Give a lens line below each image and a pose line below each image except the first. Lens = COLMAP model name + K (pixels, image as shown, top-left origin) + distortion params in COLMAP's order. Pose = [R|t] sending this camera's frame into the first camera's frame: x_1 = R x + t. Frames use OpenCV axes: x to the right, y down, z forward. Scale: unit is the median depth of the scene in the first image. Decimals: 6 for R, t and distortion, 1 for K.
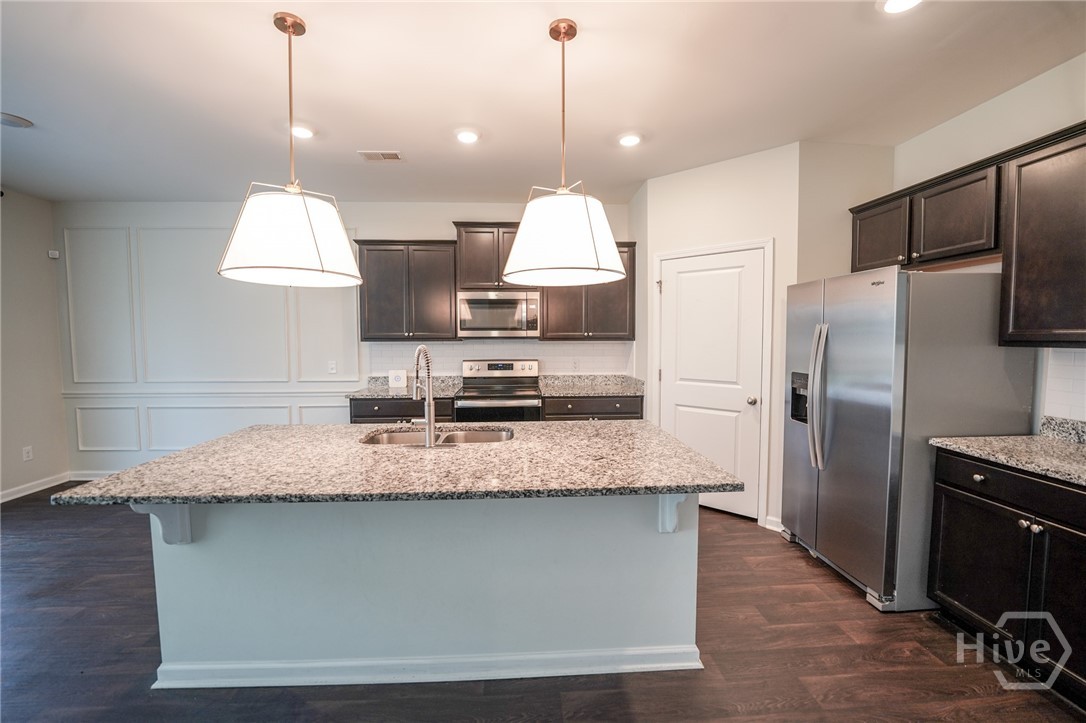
lens RADIAL K [[445.5, 0, 541.5], [0, 445.5, 364.2], [0, 0, 1]] dist [-0.014243, 0.000939]
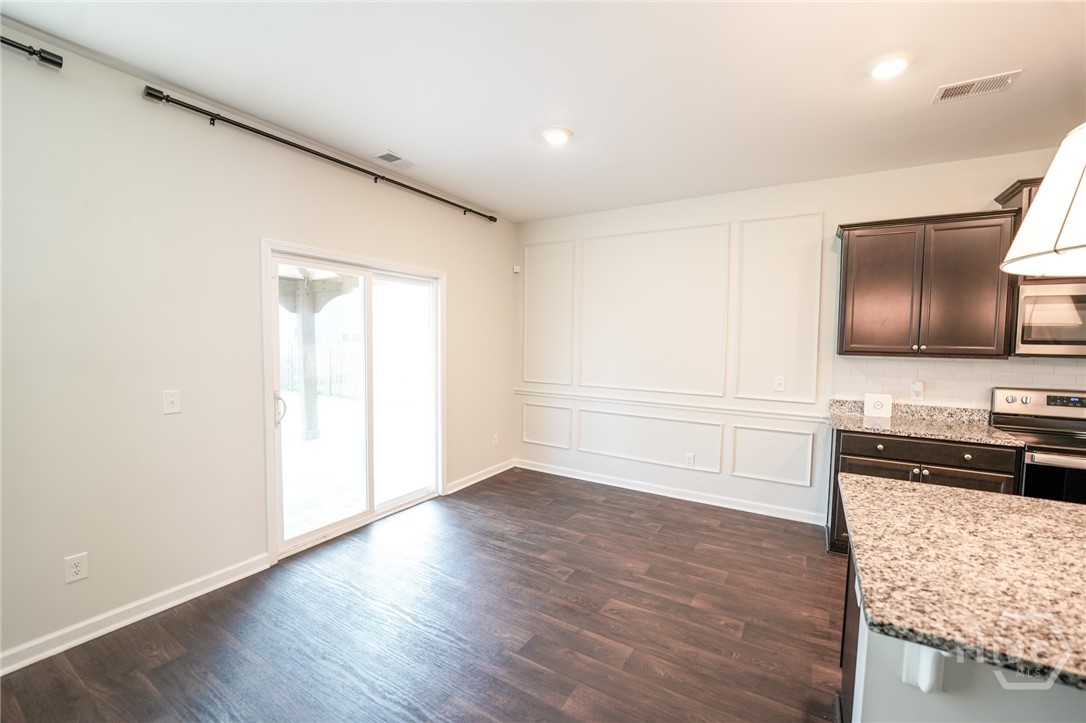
lens RADIAL K [[445.5, 0, 545.7], [0, 445.5, 363.4], [0, 0, 1]] dist [-0.014243, 0.000939]
pose [[0.835970, 0.046768, -0.546778, -0.387717], [-0.057303, 0.998354, -0.002219, -0.004401], [0.545774, 0.033187, 0.837275, 0.067103]]
